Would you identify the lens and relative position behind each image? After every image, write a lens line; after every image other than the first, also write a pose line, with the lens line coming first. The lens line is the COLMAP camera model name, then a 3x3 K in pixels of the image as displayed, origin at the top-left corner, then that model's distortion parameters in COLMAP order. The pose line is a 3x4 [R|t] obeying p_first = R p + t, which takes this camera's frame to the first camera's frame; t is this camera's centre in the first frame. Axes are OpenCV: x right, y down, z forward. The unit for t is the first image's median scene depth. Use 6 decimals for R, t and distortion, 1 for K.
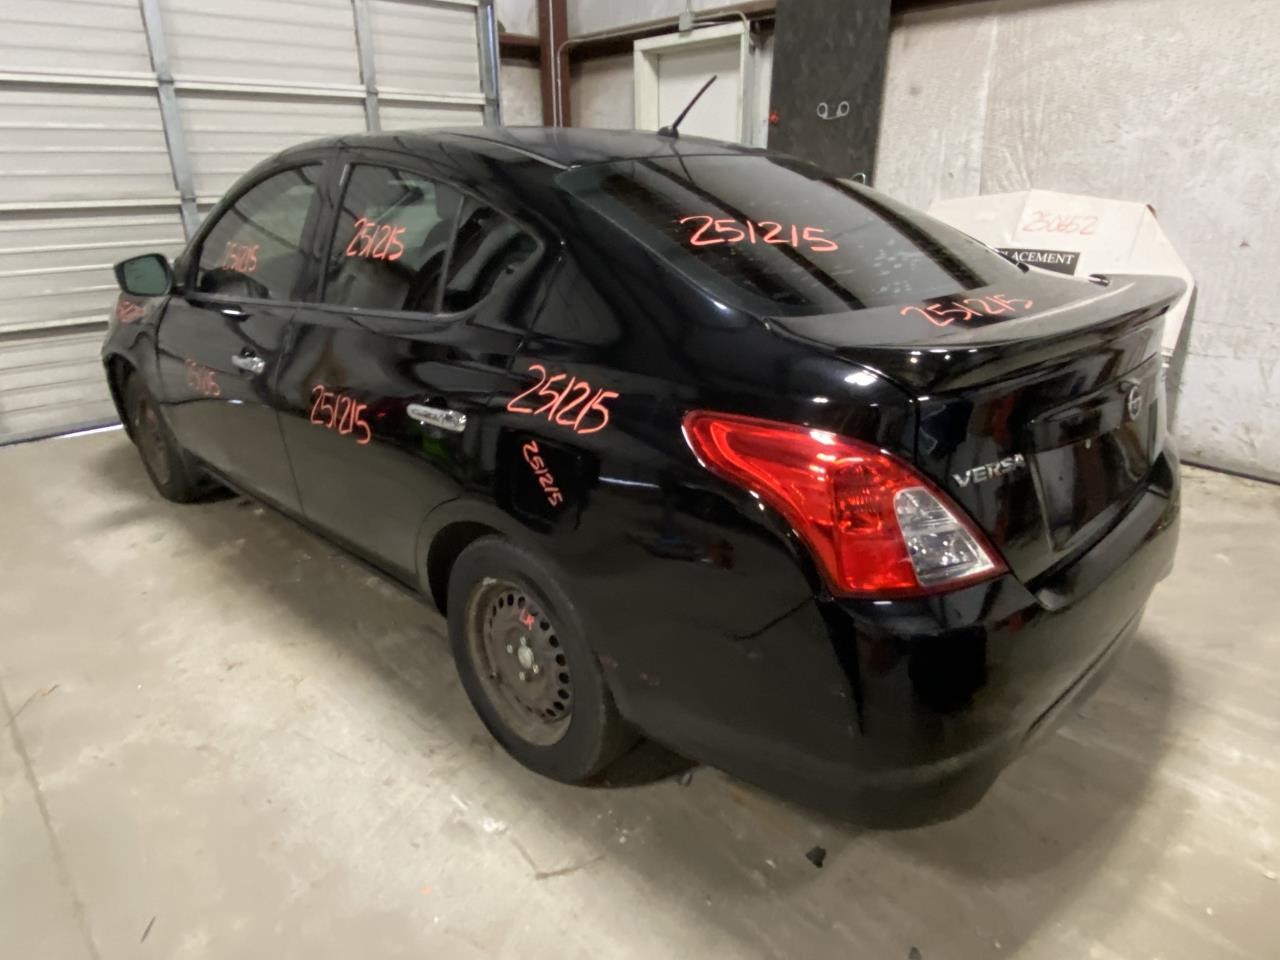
lens RADIAL K [[814.6, 0, 635.9], [0, 814.6, 485.3], [0, 0, 1]] dist [0.020845, -0.016577]
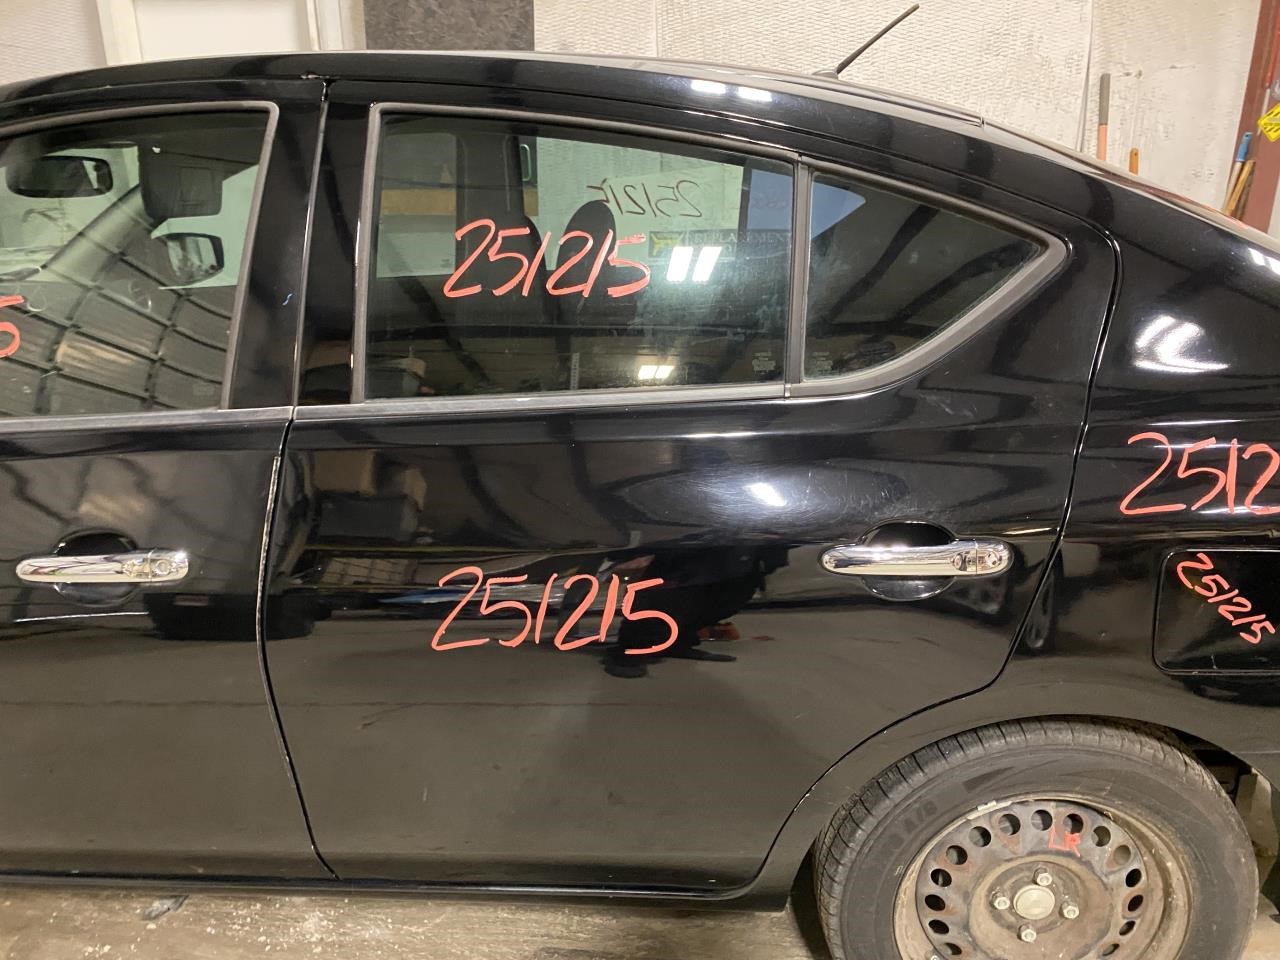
lens RADIAL K [[986.3, 0, 637.6], [0, 986.3, 478.0], [0, 0, 1]] dist [0.031929, -0.015292]
pose [[0.758924, -0.204105, 0.618365, -0.611189], [0.231709, 0.972101, 0.036484, -0.159299], [-0.608559, 0.115592, 0.785044, 0.444009]]
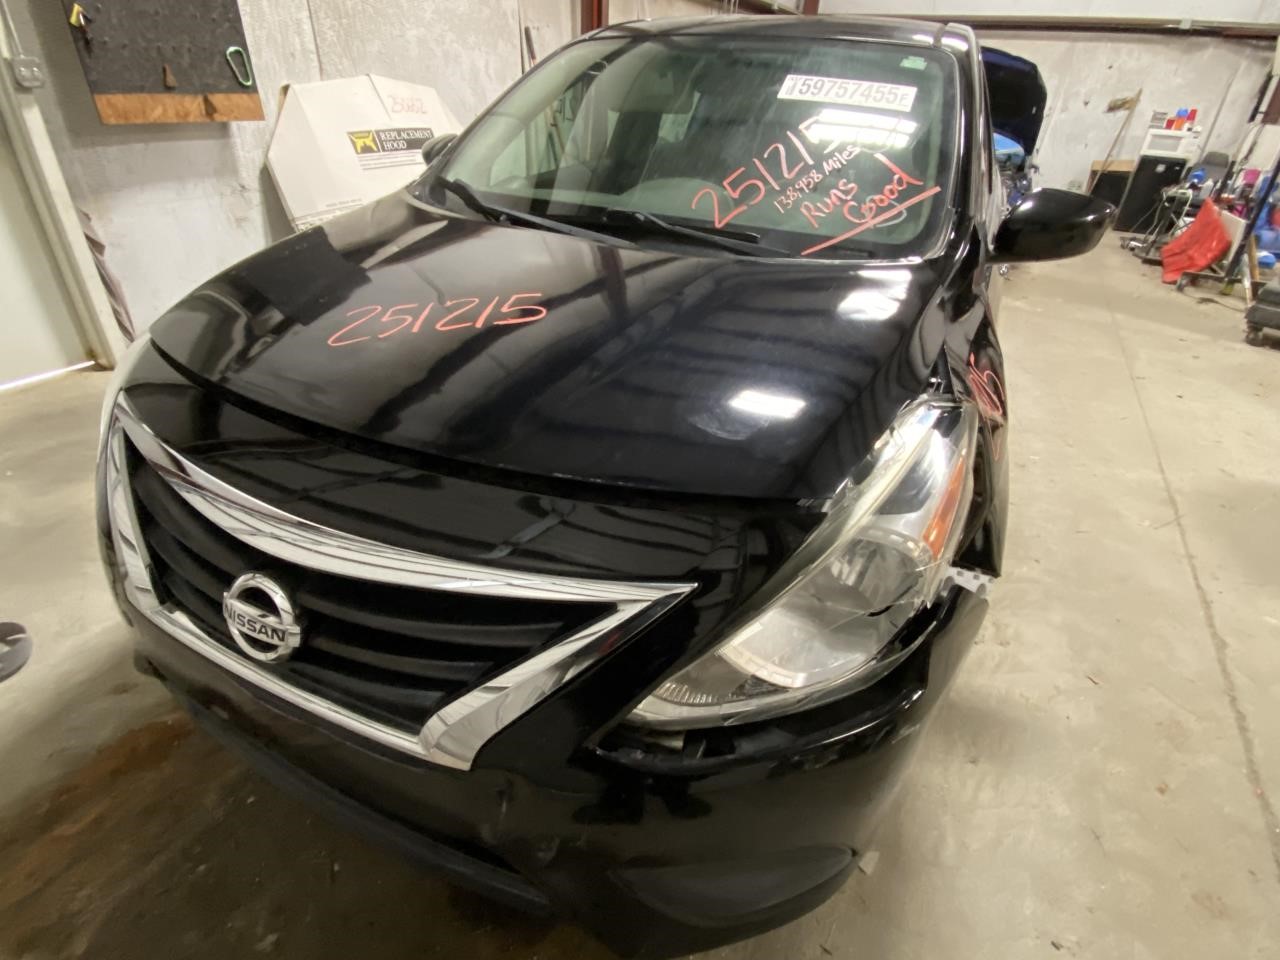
lens RADIAL K [[669.7, 0, 641.7], [0, 669.7, 487.1], [0, 0, 1]] dist [-0.019081, -0.002927]
pose [[-0.318963, -0.493488, 0.809155, -1.265592], [0.298332, 0.758073, 0.579934, -0.619847], [-0.899589, 0.426375, -0.094574, 1.777327]]
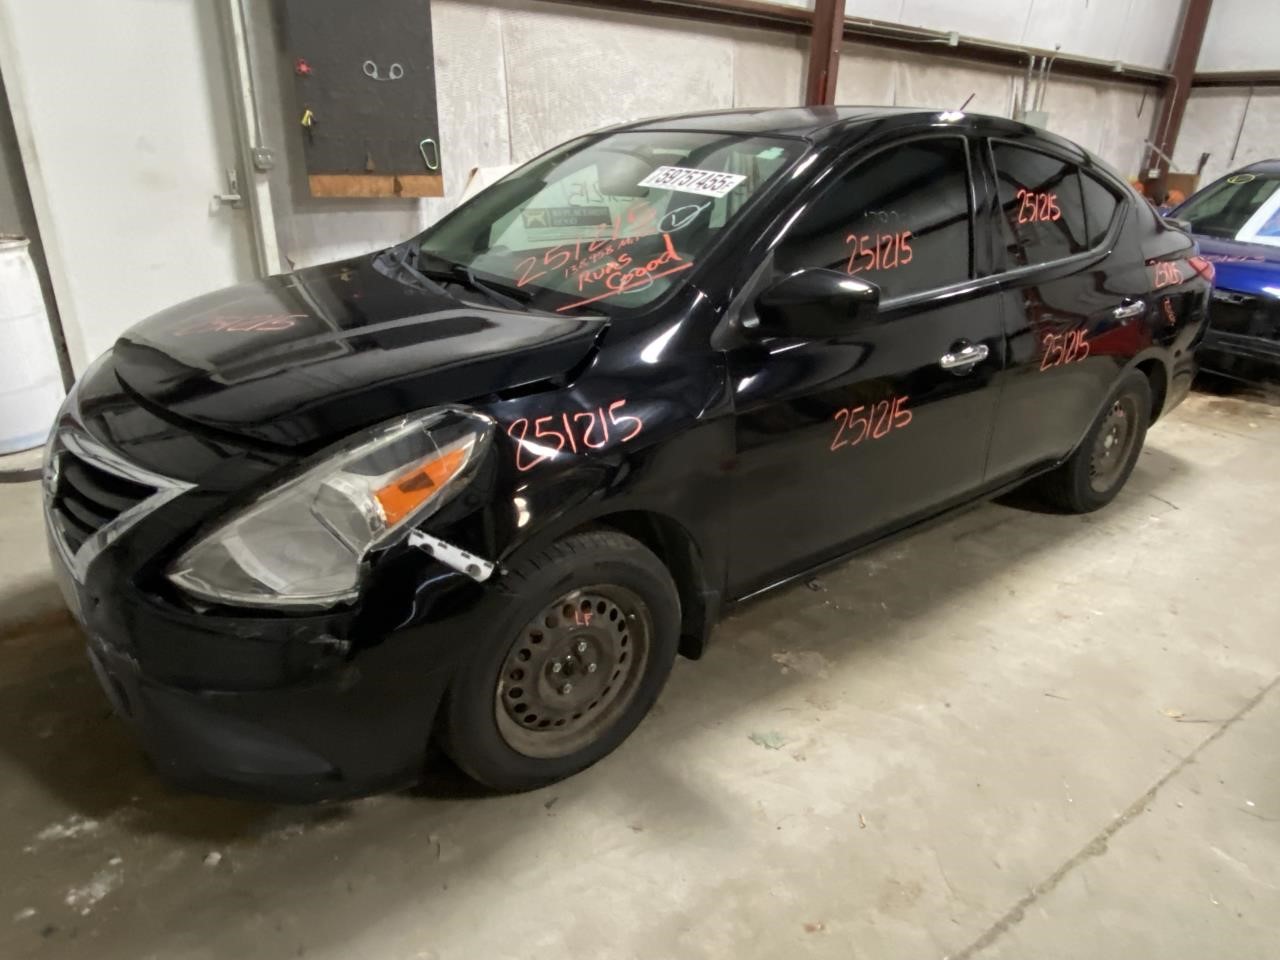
lens RADIAL K [[814.6, 0, 630.8], [0, 814.6, 480.7], [0, 0, 1]] dist [0.020845, -0.016577]
pose [[0.133606, -0.361803, 0.922631, -1.558294], [0.324851, 0.895530, 0.304134, -0.466959], [-0.936281, 0.259084, 0.237180, 1.284645]]
